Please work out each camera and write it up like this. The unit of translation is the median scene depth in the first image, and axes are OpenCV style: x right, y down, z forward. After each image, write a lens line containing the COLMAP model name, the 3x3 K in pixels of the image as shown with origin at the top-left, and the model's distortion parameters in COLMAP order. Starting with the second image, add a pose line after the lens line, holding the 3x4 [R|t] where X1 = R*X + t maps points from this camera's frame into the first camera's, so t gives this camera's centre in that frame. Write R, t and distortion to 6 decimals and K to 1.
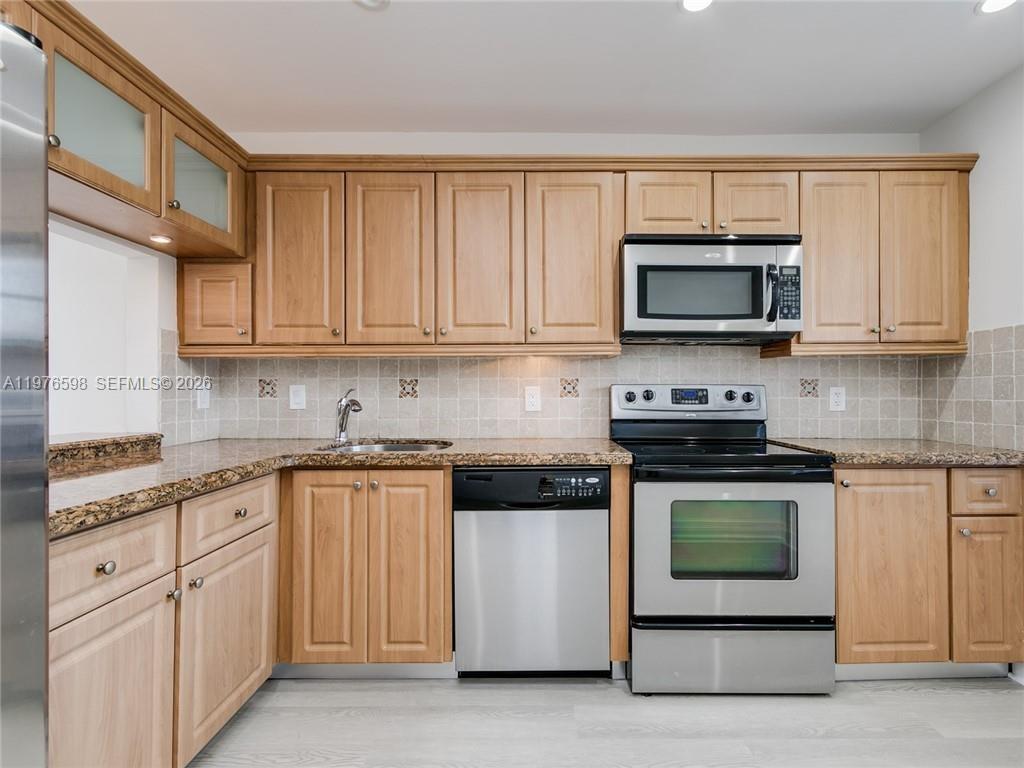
lens RADIAL K [[470.4, 0, 545.5], [0, 470.4, 384.8], [0, 0, 1]] dist [-0.000283, -0.000180]
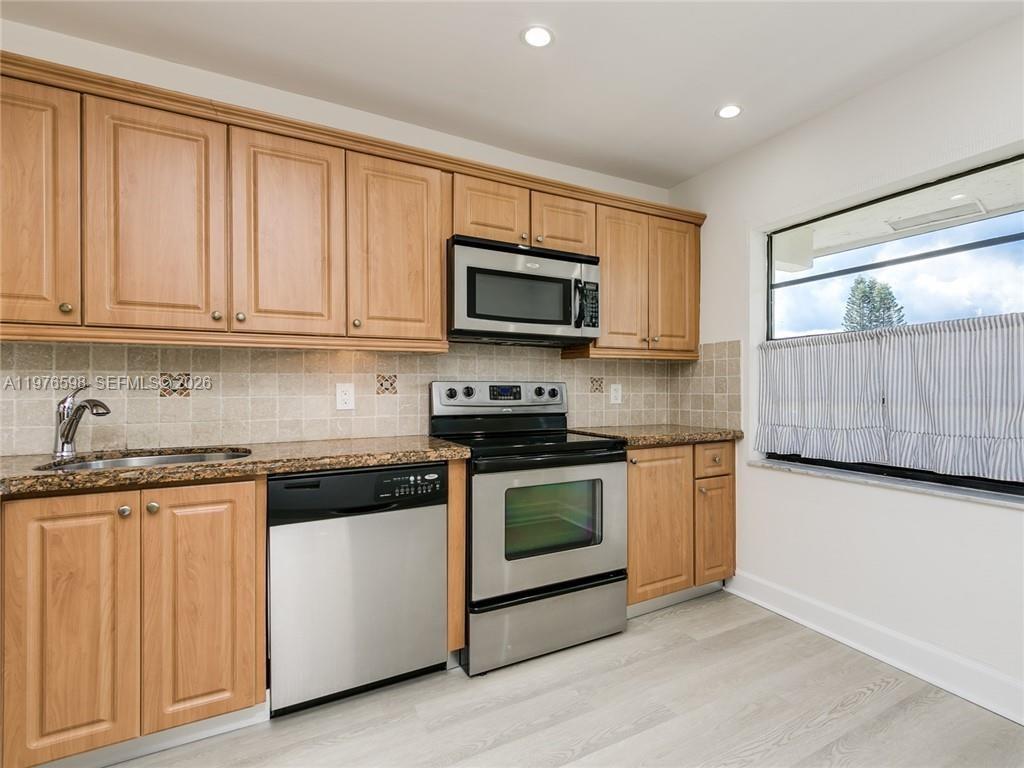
lens RADIAL K [[470.4, 0, 545.5], [0, 470.4, 384.8], [0, 0, 1]] dist [-0.000283, -0.000180]
pose [[0.884826, 0.001367, 0.465920, -0.135686], [-0.004442, 0.999975, 0.005502, 0.000443], [-0.465901, -0.006938, 0.884810, 0.000561]]
